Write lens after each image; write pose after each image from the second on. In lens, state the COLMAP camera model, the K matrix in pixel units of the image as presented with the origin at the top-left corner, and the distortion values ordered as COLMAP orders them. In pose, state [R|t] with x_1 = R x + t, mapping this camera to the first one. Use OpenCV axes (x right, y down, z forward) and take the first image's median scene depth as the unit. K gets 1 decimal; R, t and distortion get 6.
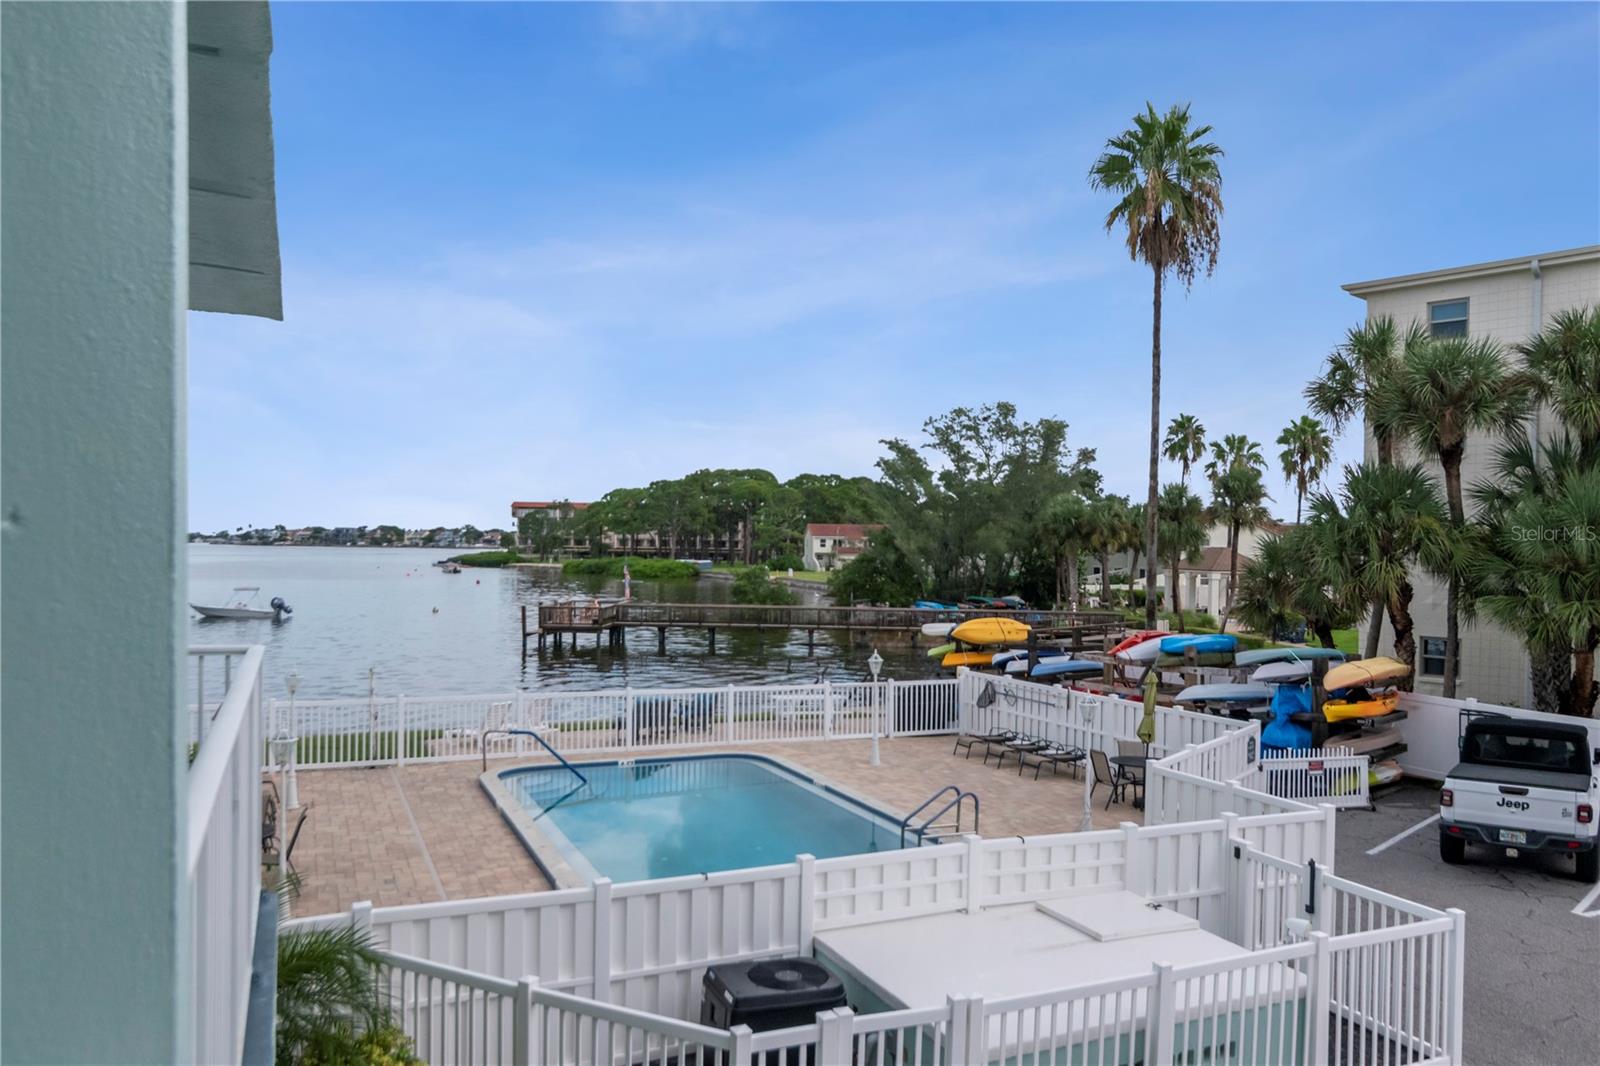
lens RADIAL K [[1102.4, 0, 804.1], [0, 1102.4, 595.3], [0, 0, 1]] dist [-0.041933, 0.000358]
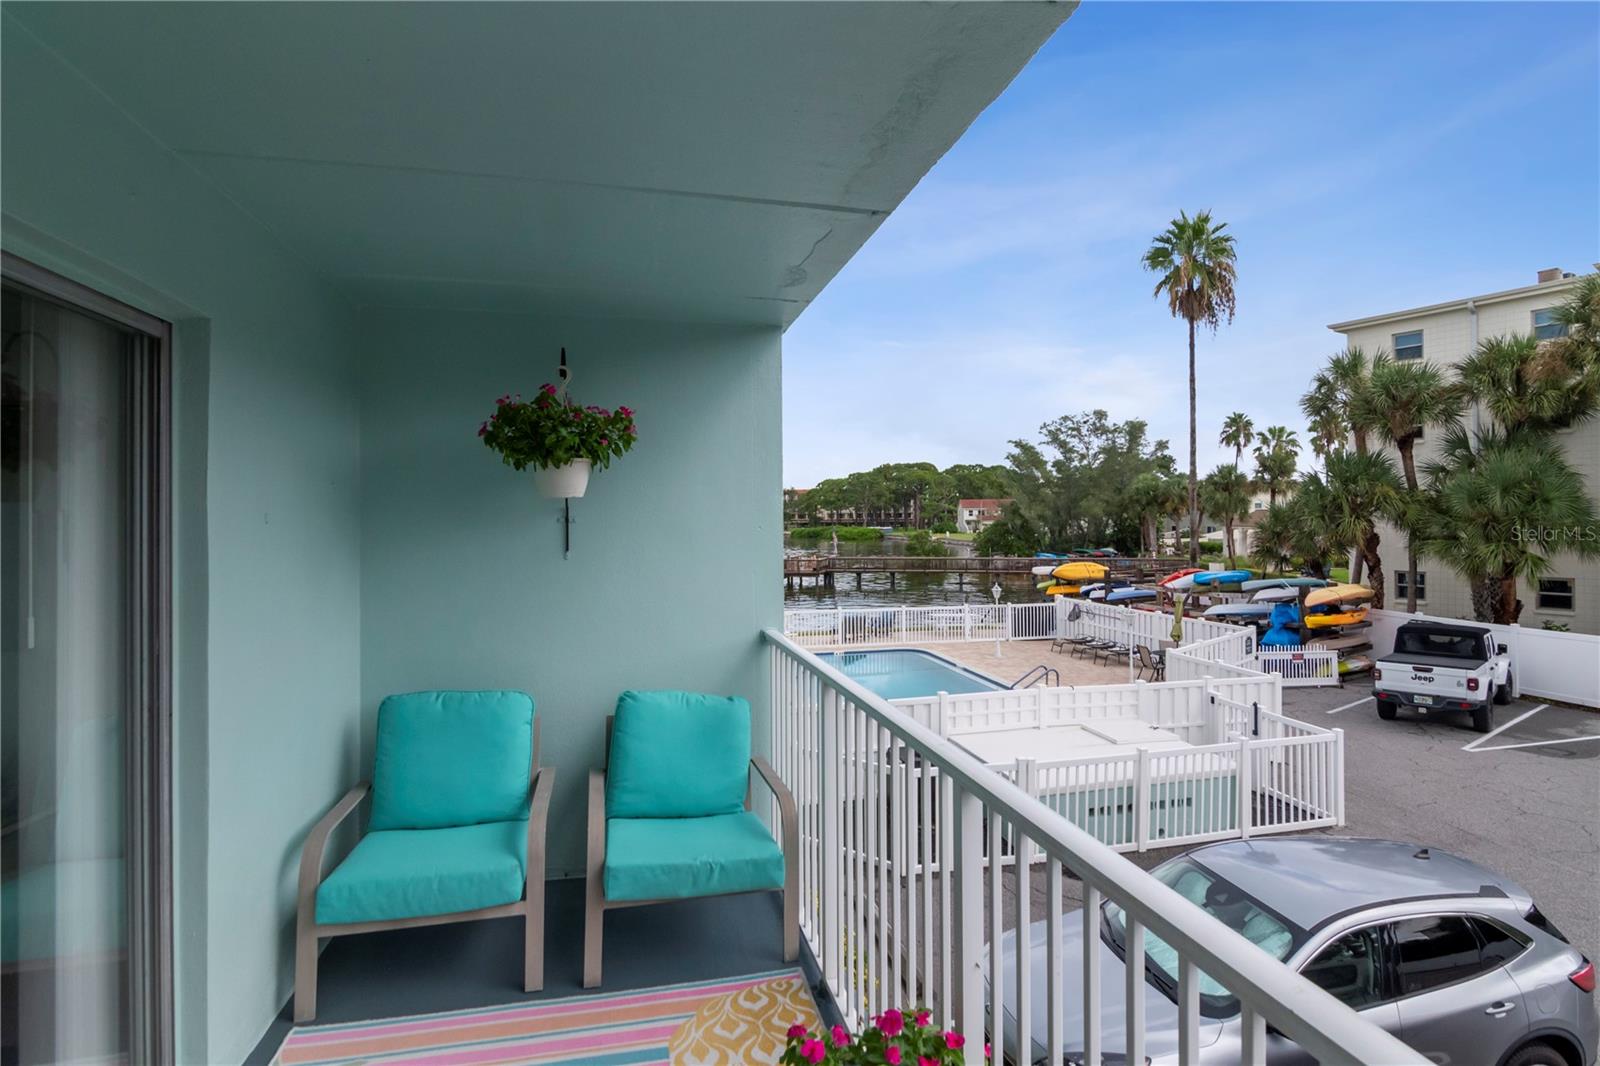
lens RADIAL K [[798.0, 0, 800.0], [0, 798.0, 533.0], [0, 0, 1]] dist [-0.003124, -0.000277]
pose [[0.979857, -0.019814, -0.198714, 0.017222], [0.015026, 0.999560, -0.025576, 0.003606], [0.199133, 0.022075, 0.979724, -0.152579]]
